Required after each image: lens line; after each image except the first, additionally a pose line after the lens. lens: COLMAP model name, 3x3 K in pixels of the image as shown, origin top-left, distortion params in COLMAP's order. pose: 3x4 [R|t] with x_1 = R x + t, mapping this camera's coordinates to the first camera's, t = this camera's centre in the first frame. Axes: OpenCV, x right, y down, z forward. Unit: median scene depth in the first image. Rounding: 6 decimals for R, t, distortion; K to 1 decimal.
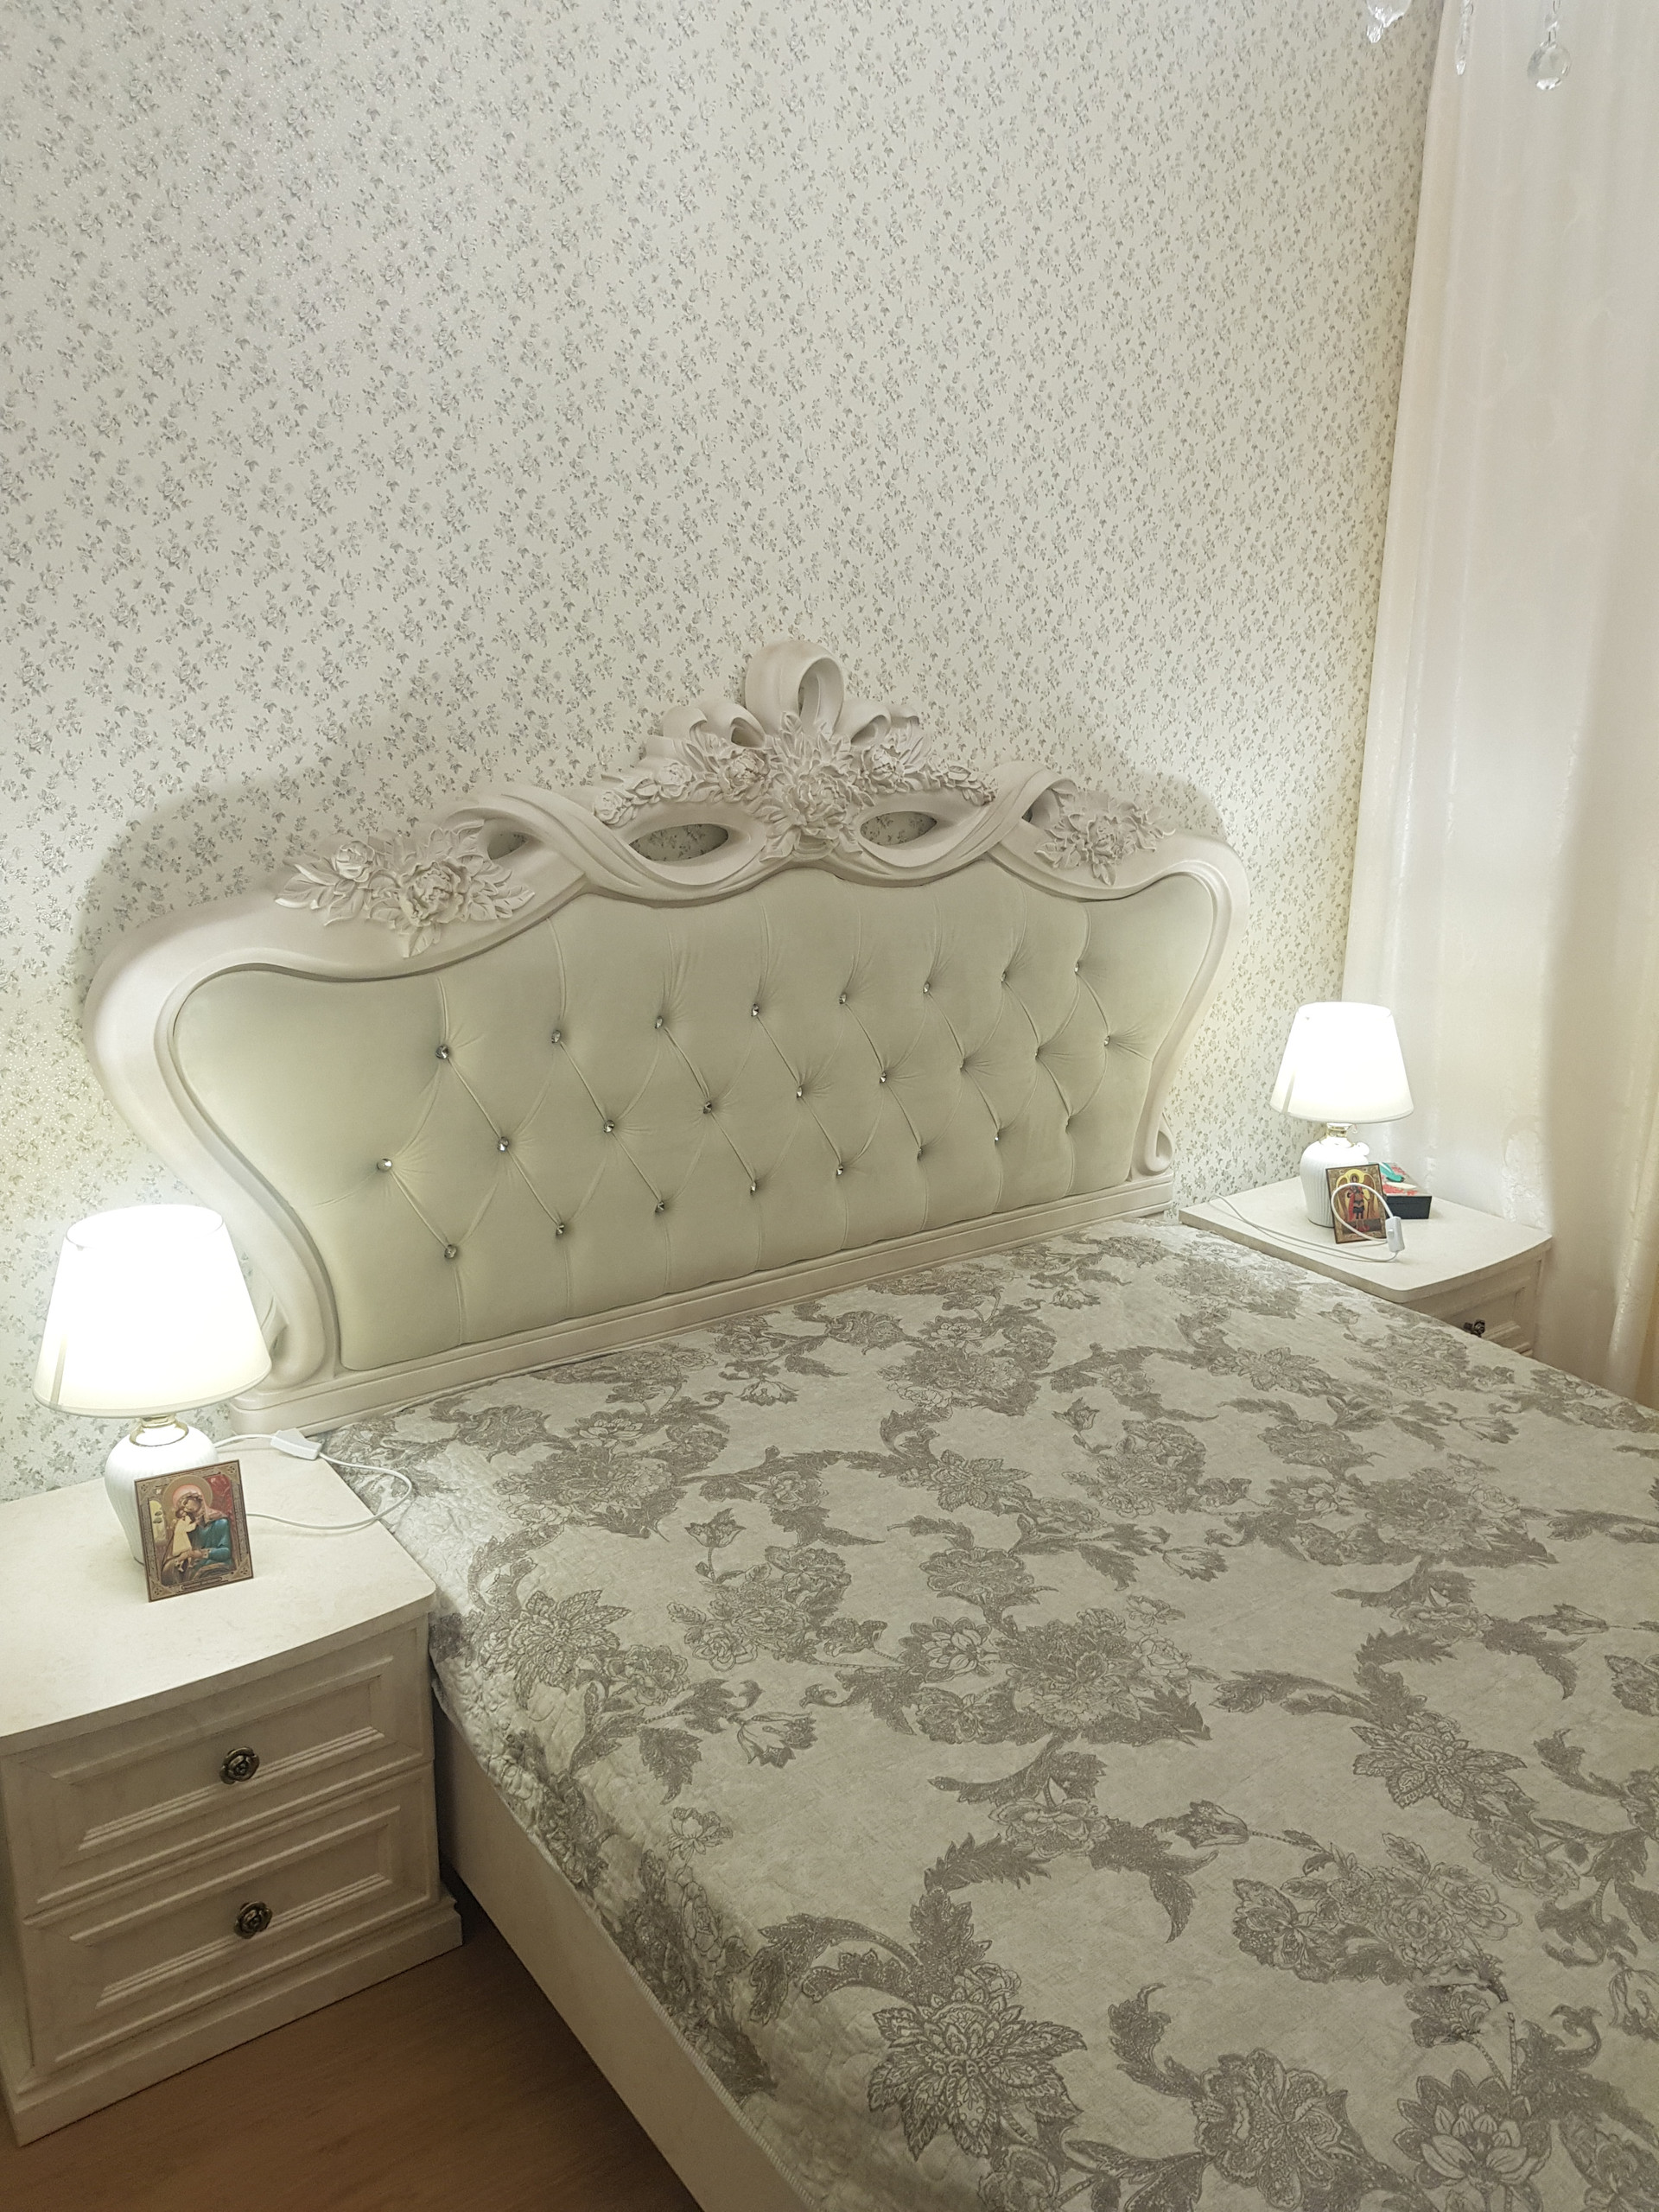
lens RADIAL K [[1750.2, 0, 885.6], [0, 1750.2, 1118.3], [0, 0, 1]] dist [0.065300, -0.117046]
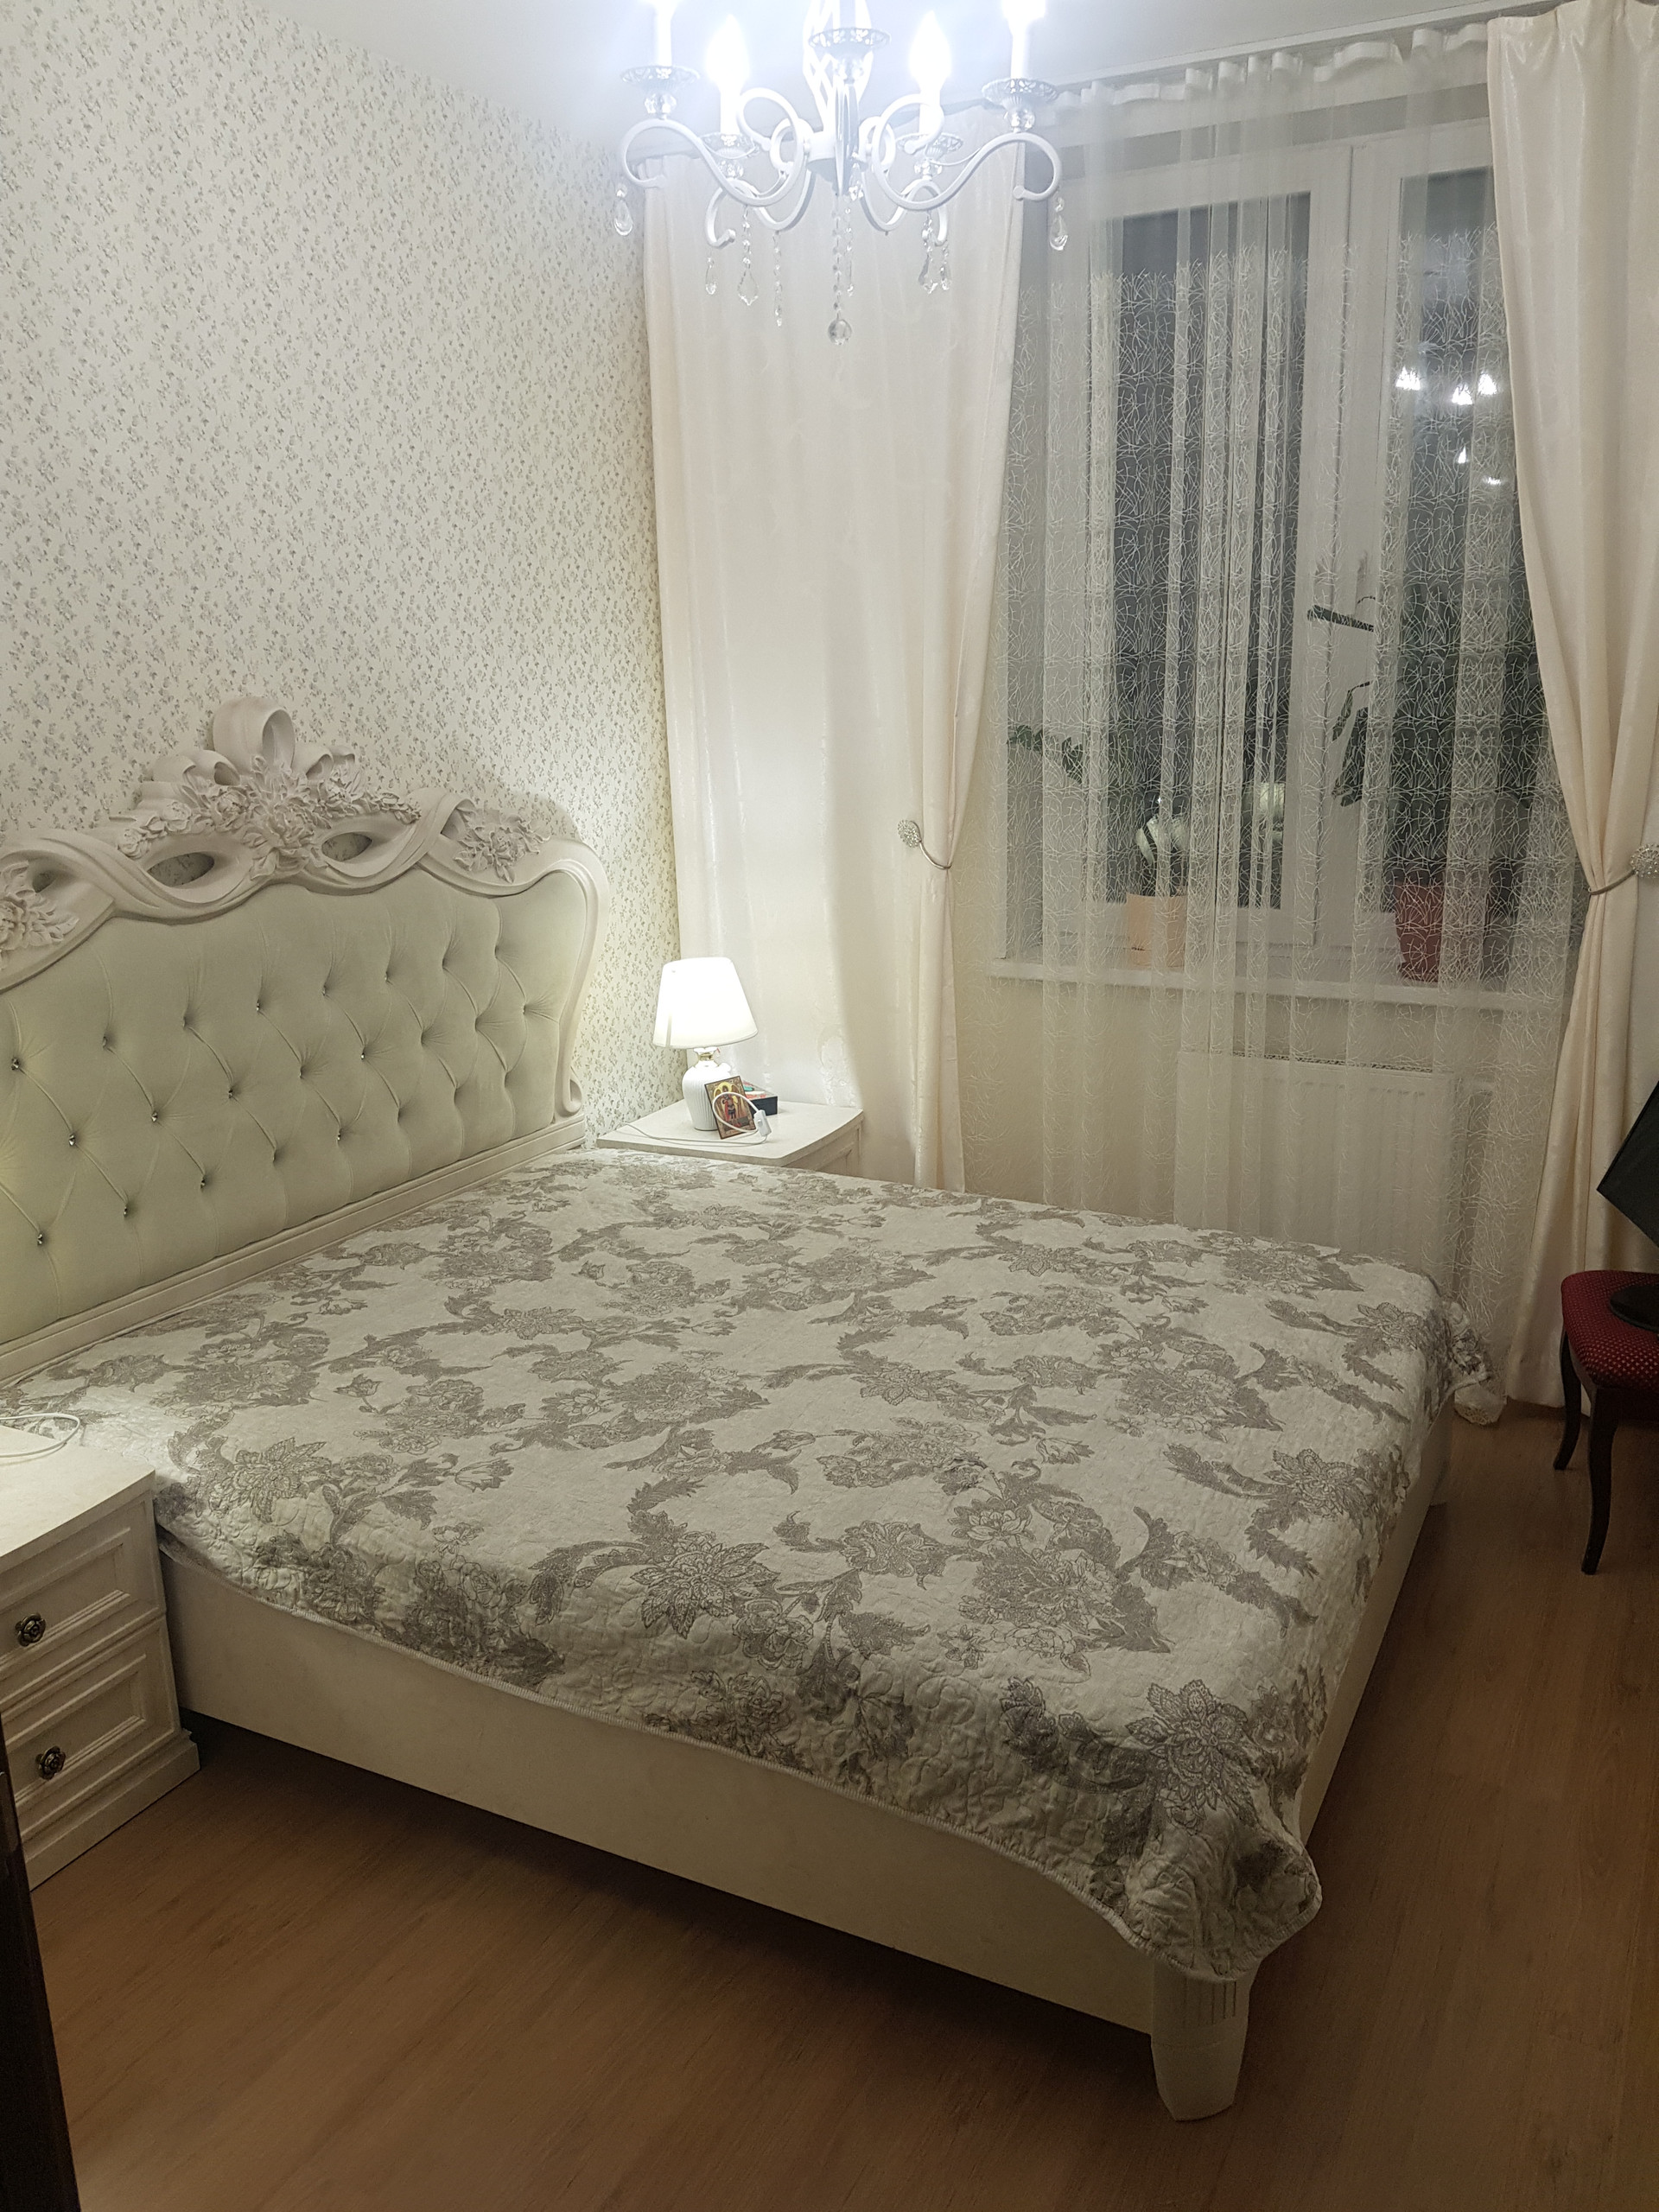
lens RADIAL K [[1750.2, 0, 872.9], [0, 1750.2, 1212.5], [0, 0, 1]] dist [0.065300, -0.117046]
pose [[0.891037, -0.175028, 0.418830, -0.259125], [0.169267, 0.984239, 0.051204, 0.098278], [-0.421191, 0.025269, 0.906620, -0.309578]]
